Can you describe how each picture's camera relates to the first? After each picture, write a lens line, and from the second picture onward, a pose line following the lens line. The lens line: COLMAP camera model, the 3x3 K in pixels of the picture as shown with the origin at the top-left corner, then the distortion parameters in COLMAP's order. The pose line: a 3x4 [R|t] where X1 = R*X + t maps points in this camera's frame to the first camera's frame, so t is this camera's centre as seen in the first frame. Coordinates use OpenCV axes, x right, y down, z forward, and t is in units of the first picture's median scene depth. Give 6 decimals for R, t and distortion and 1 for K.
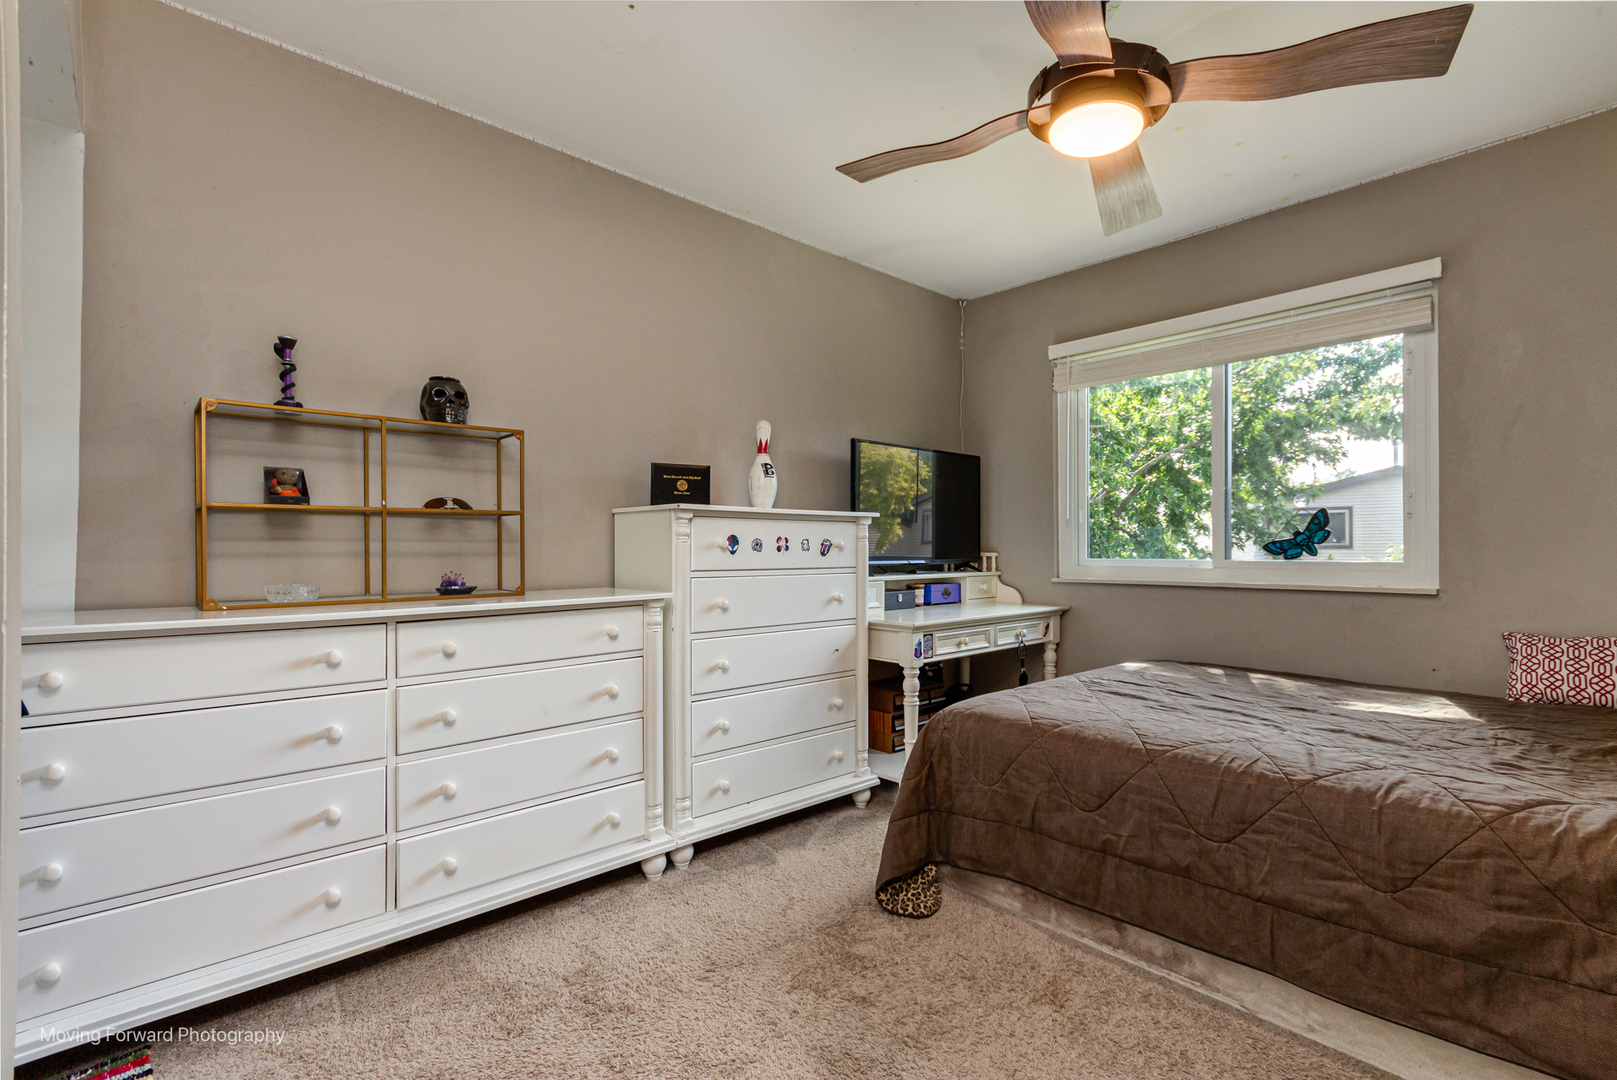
lens RADIAL K [[746.7, 0, 808.5], [0, 746.7, 540.0], [0, 0, 1]] dist [0.001711, 0.000695]
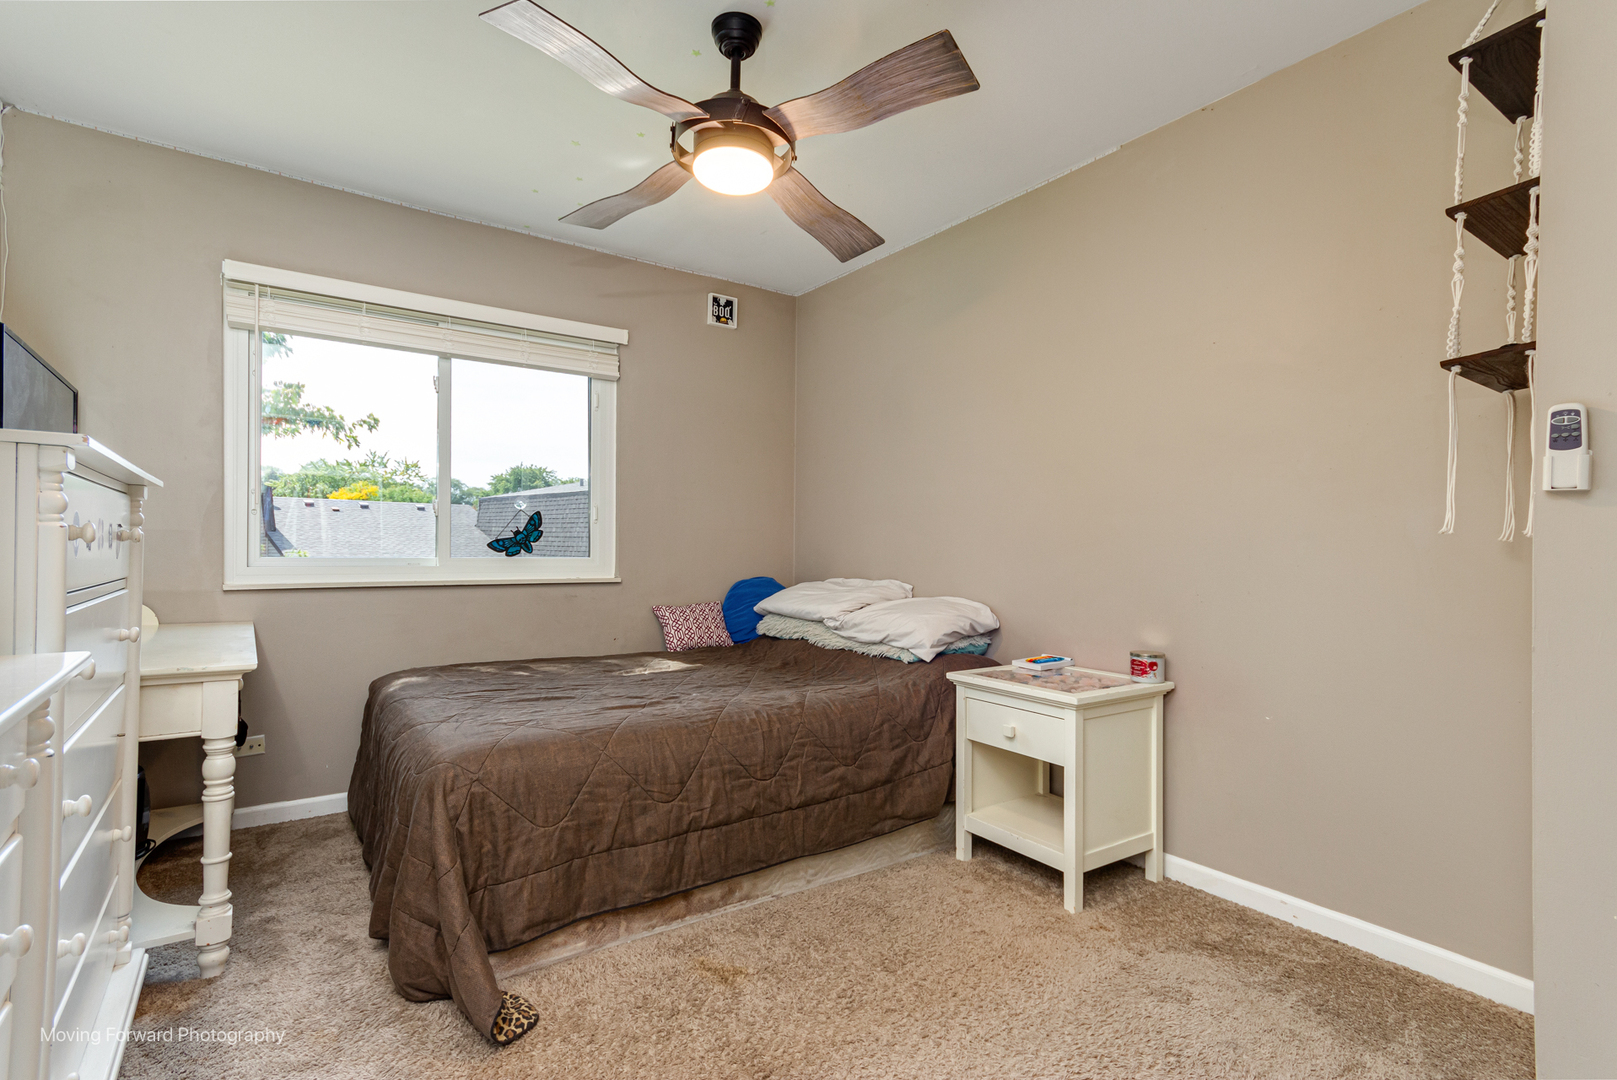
lens RADIAL K [[767.5, 0, 808.5], [0, 767.5, 540.0], [0, 0, 1]] dist [-0.000923, -0.000038]
pose [[0.124068, 0.014067, 0.992174, -0.607320], [-0.023765, 0.999655, -0.011201, 0.006639], [-0.991989, -0.022190, 0.124359, 0.623333]]
